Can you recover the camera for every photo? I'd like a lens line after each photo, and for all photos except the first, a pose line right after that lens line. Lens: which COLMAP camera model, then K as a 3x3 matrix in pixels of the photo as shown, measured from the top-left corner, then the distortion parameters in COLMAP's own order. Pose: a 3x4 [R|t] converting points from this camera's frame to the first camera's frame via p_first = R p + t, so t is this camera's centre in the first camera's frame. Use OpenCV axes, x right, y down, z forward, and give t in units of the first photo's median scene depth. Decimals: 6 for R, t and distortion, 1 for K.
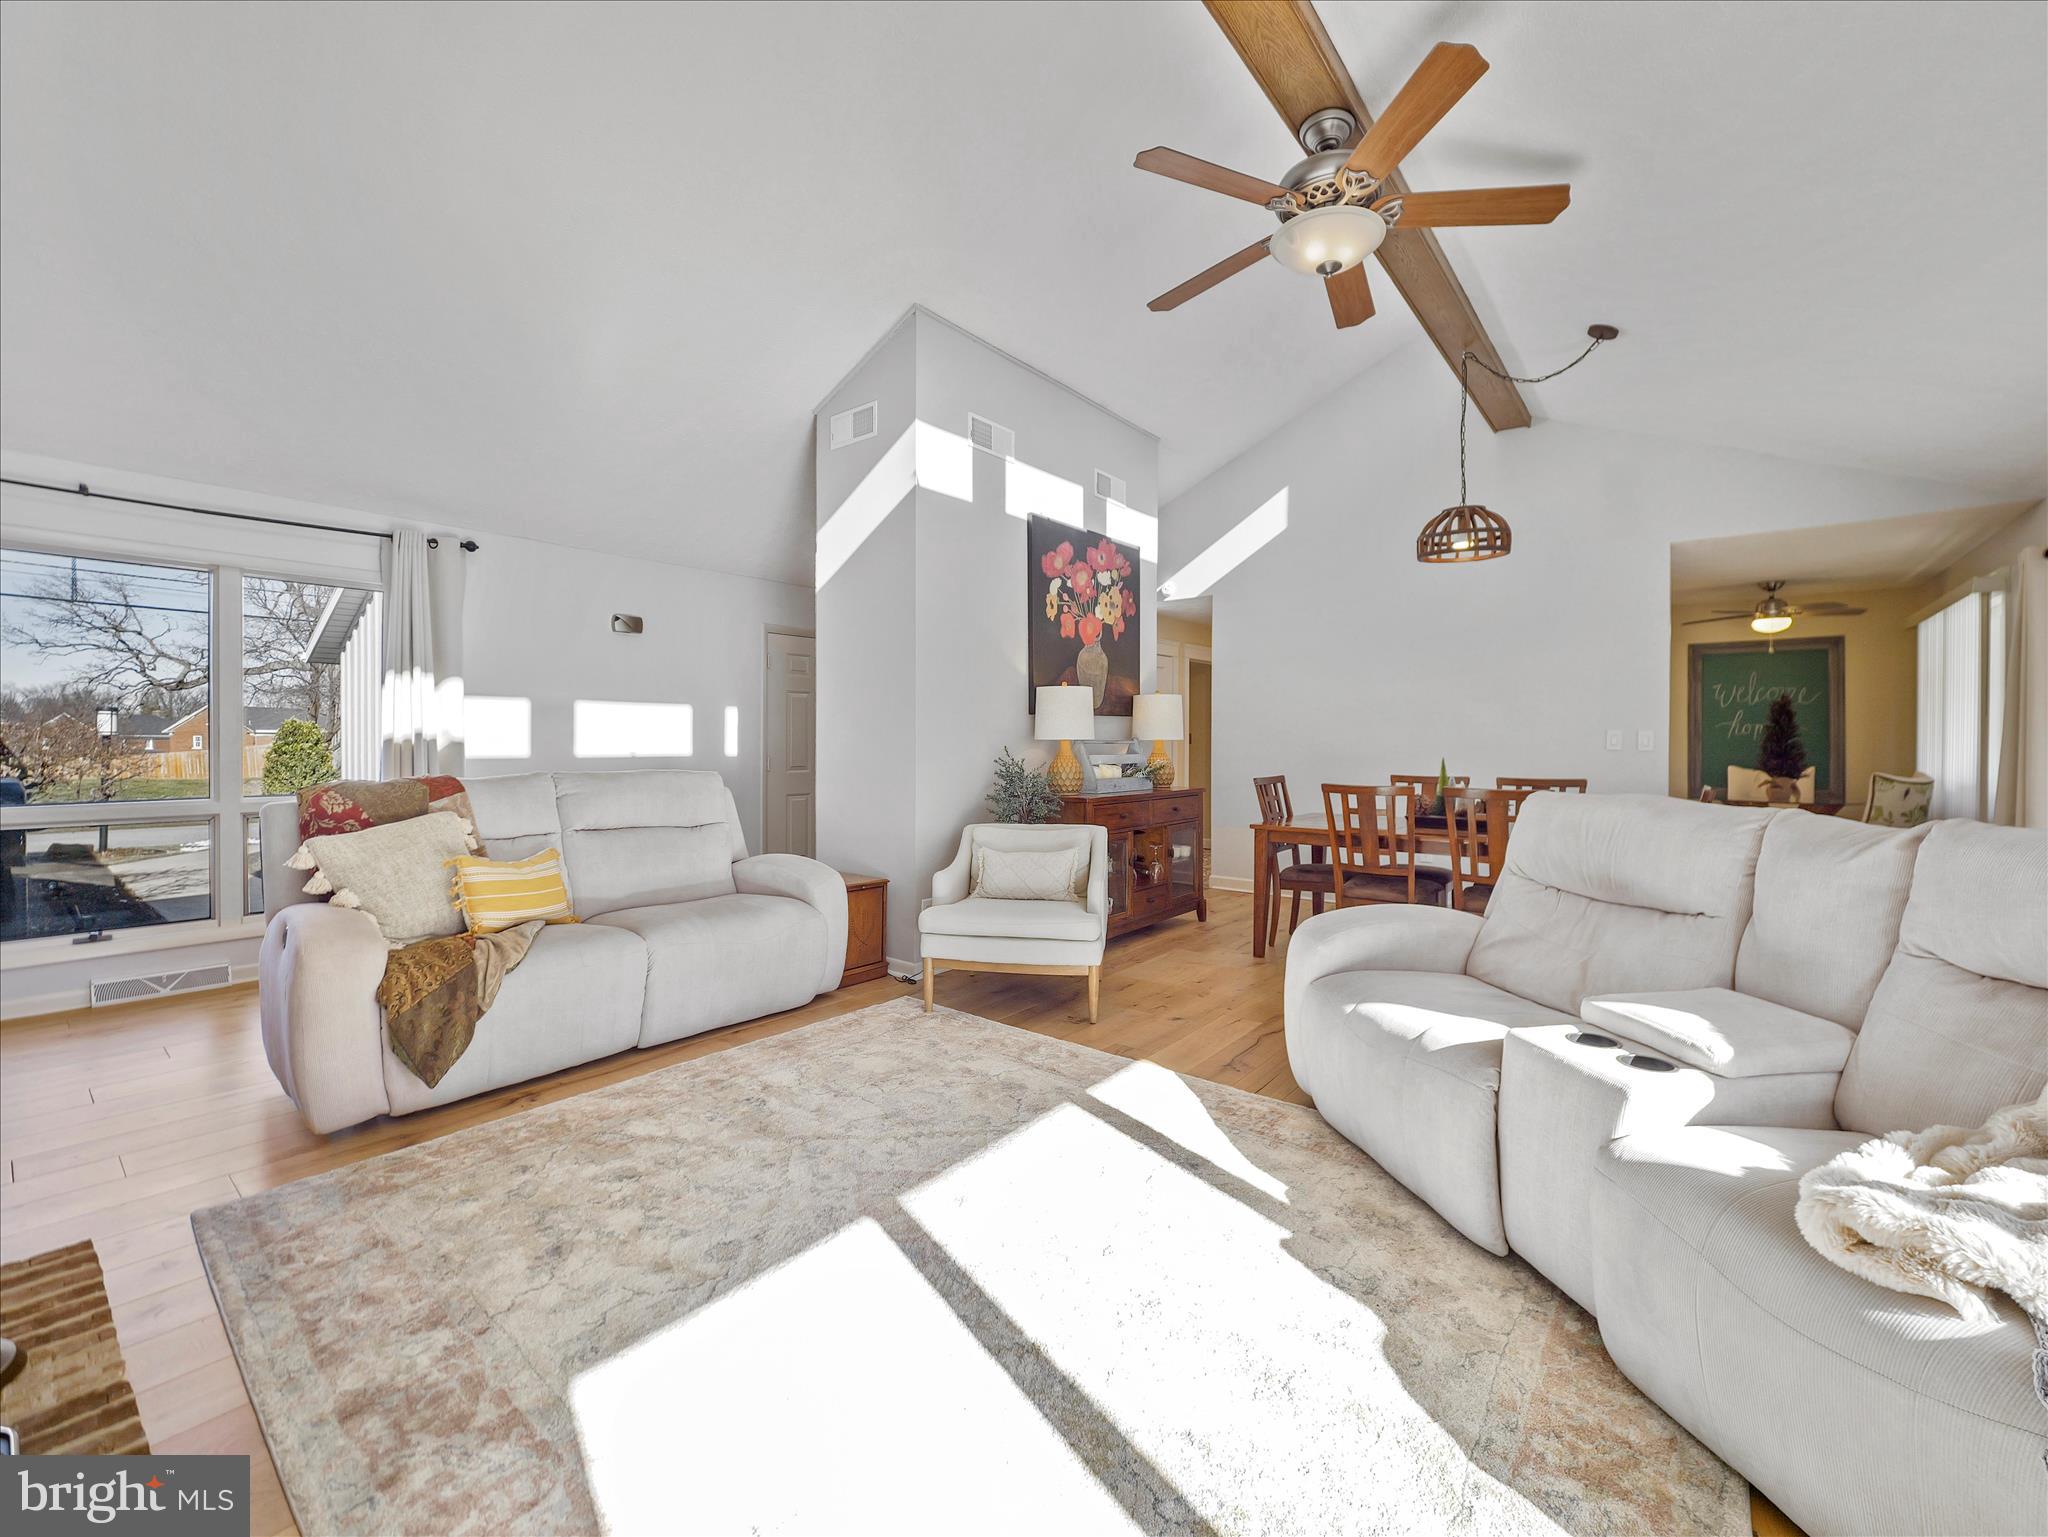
lens RADIAL K [[841.4, 0, 1025.2], [0, 841.4, 762.8], [0, 0, 1]] dist [-0.008182, -0.001552]
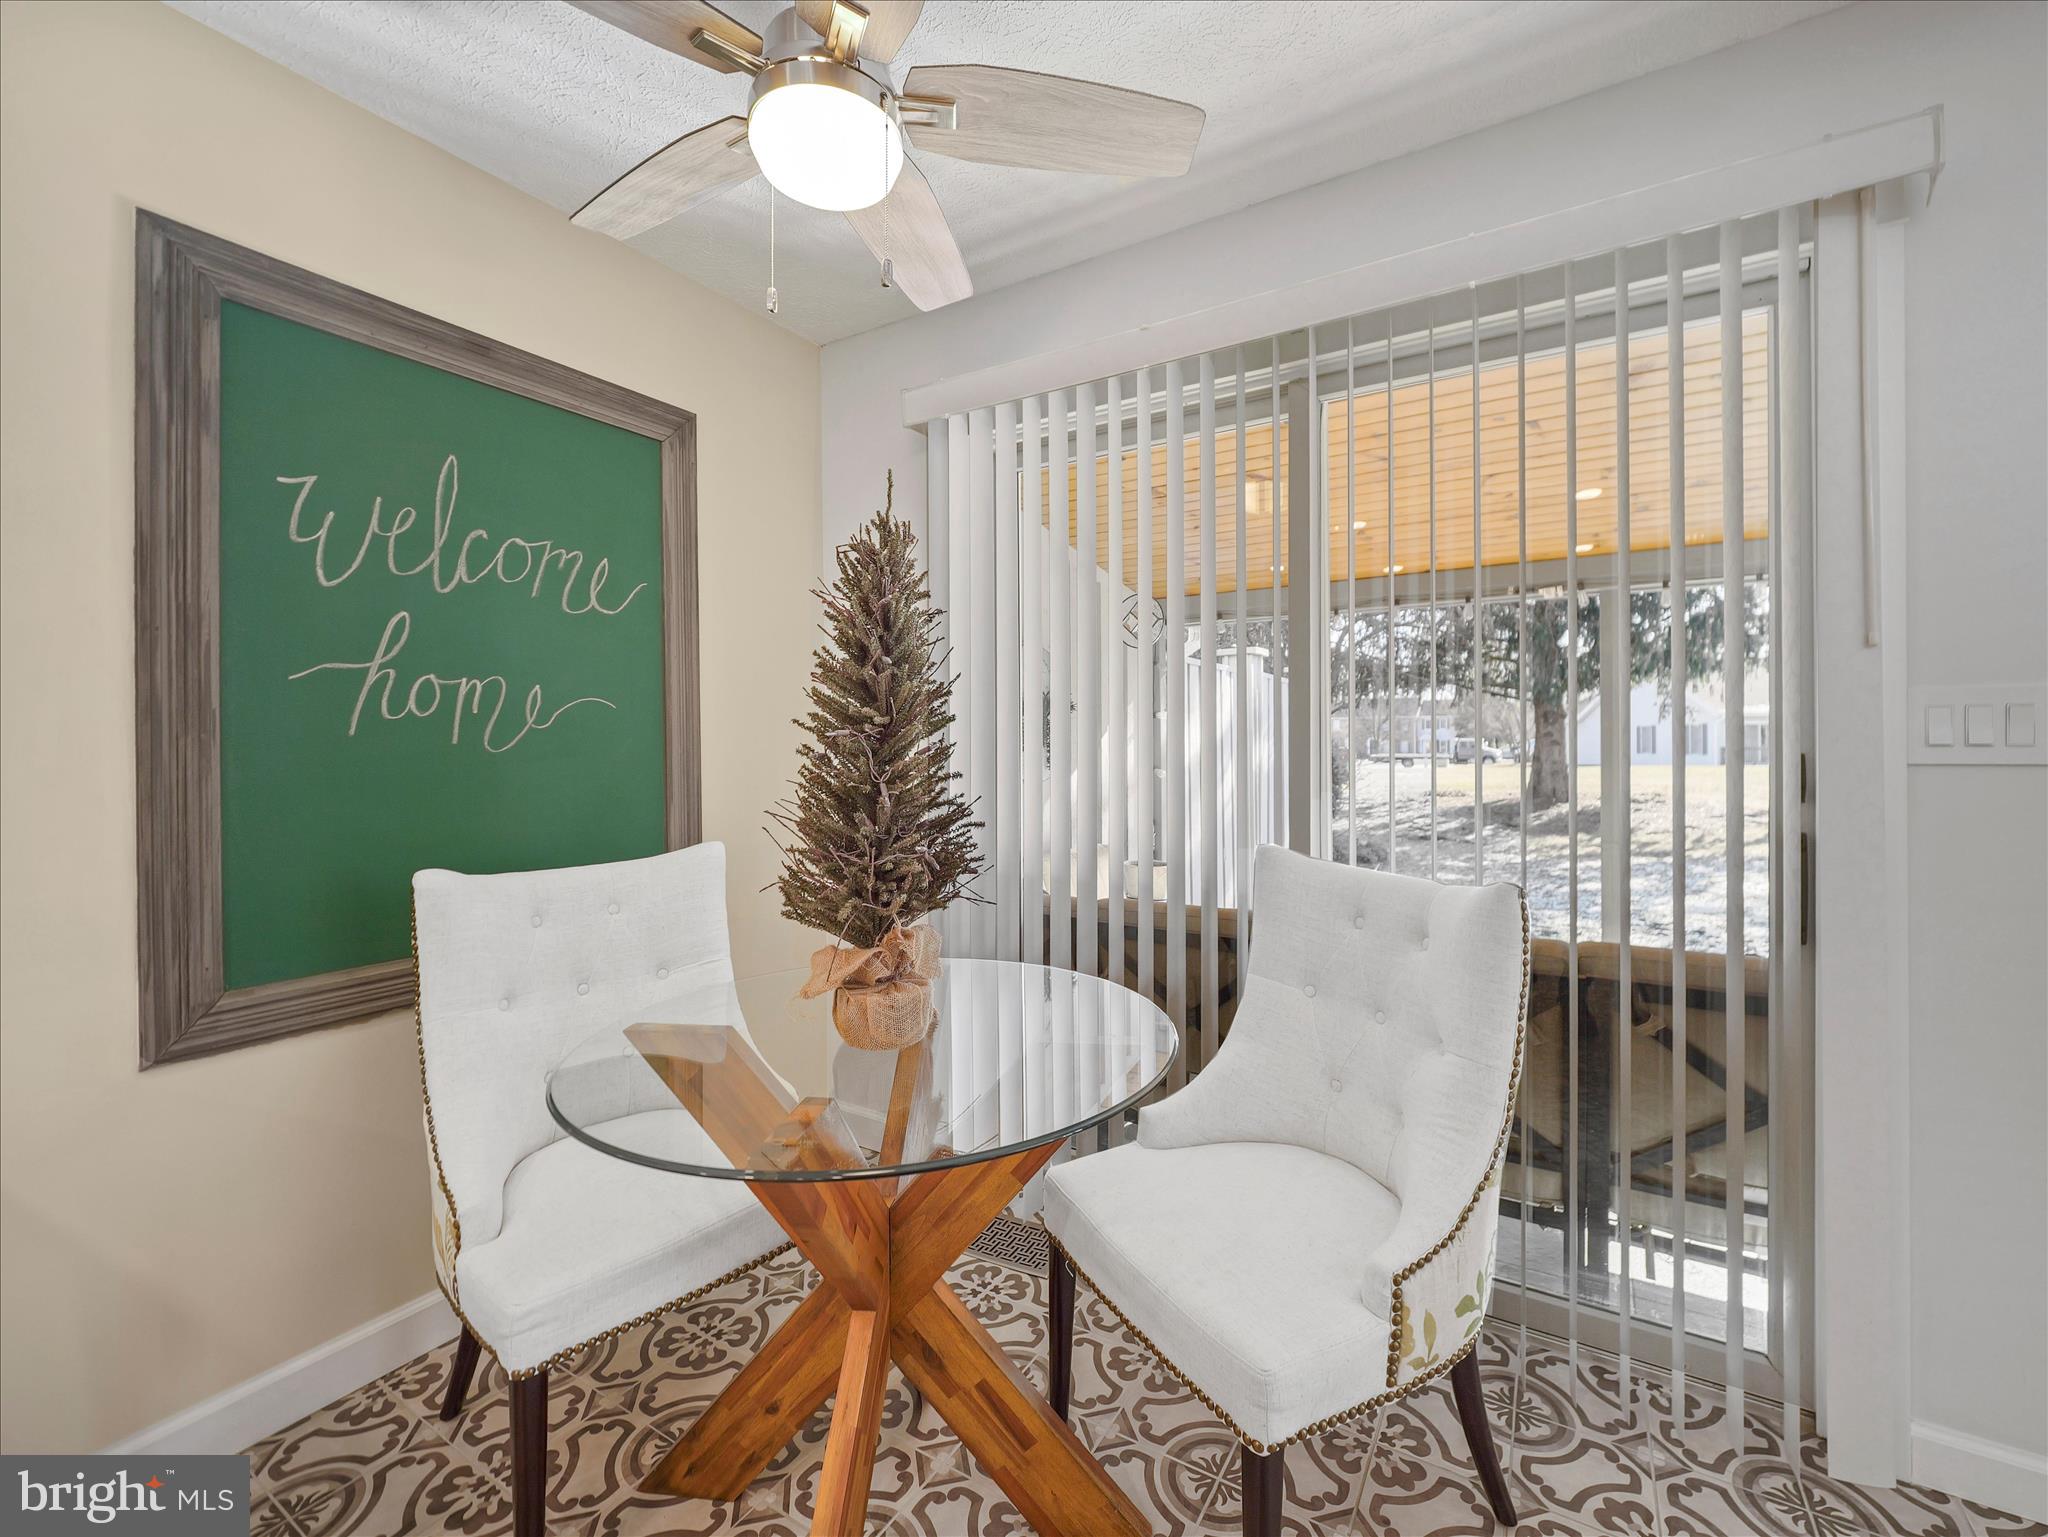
lens RADIAL K [[841.4, 0, 1024.2], [0, 841.4, 759.5], [0, 0, 1]] dist [-0.008182, -0.001552]
pose [[-0.117389, -0.010083, 0.993035, 0.612879], [0.027837, 0.999522, 0.013440, -0.020674], [-0.992696, 0.029221, -0.117052, 0.864814]]
